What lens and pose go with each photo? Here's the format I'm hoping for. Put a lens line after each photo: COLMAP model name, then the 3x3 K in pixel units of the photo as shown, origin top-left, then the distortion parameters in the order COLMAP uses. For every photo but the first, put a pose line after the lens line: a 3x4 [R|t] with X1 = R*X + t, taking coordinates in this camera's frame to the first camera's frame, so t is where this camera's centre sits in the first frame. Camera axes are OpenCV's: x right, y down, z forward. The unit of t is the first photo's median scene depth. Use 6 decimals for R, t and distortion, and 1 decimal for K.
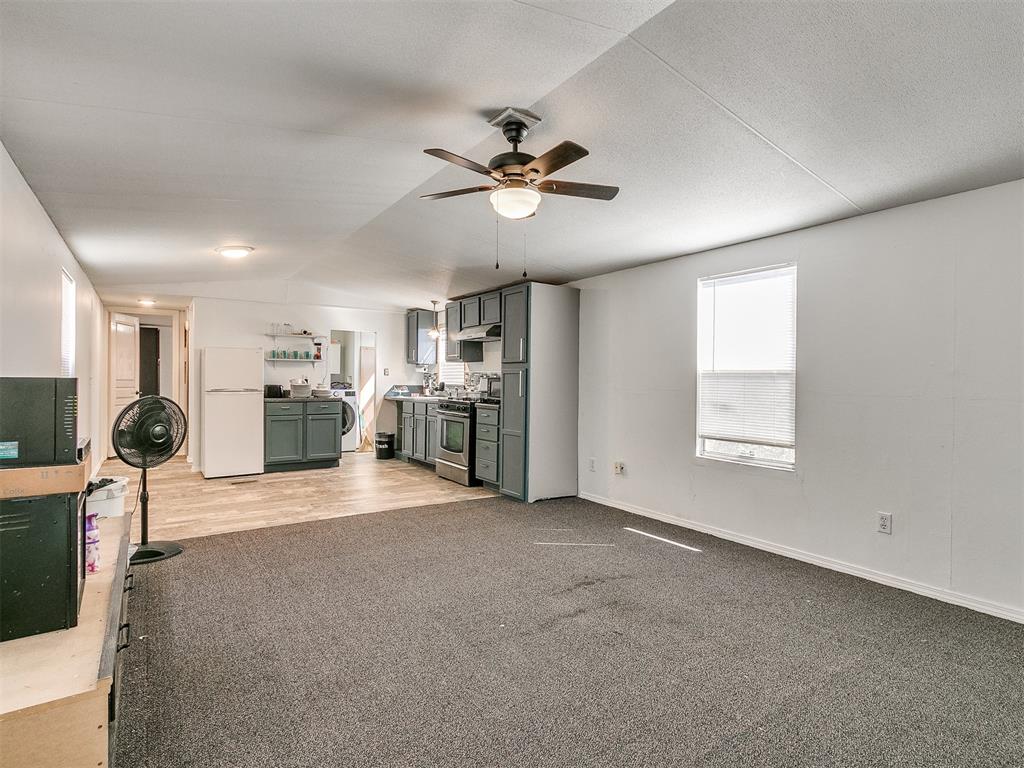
lens RADIAL K [[526.8, 0, 503.4], [0, 526.8, 383.5], [0, 0, 1]] dist [-0.000604, -0.000341]
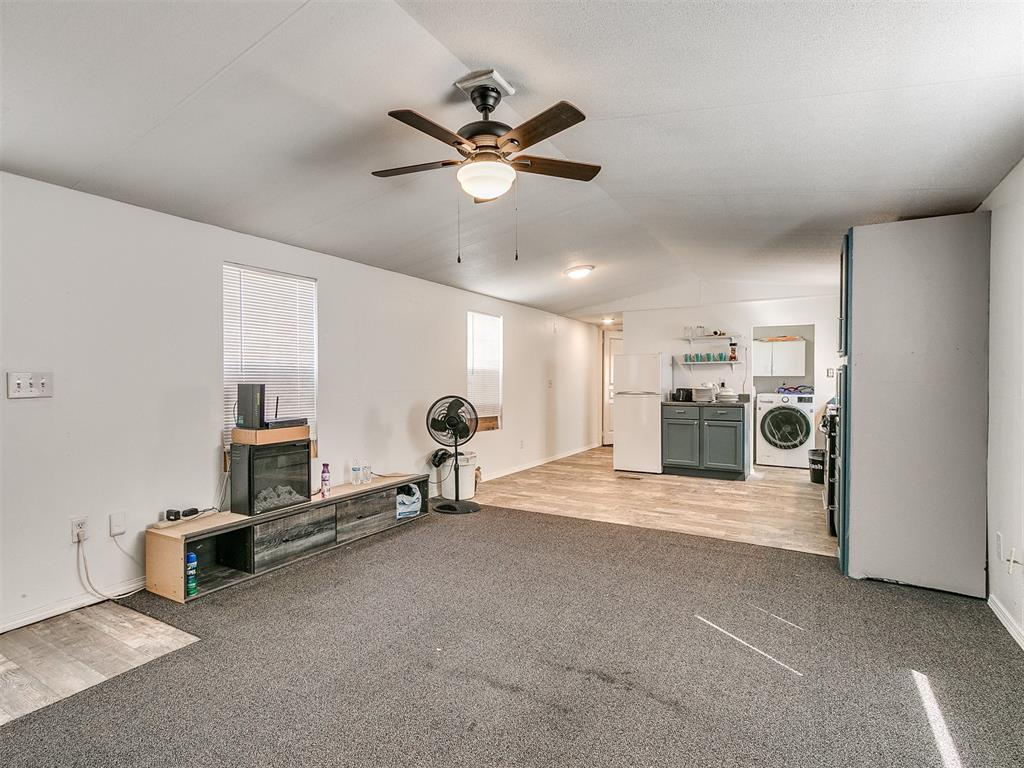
lens RADIAL K [[526.8, 0, 503.4], [0, 526.8, 383.5], [0, 0, 1]] dist [-0.000604, -0.000341]
pose [[0.423345, -0.002526, -0.905965, 0.350615], [-0.003378, 0.999985, -0.004367, -0.001386], [0.905962, 0.004909, 0.423330, 0.280842]]
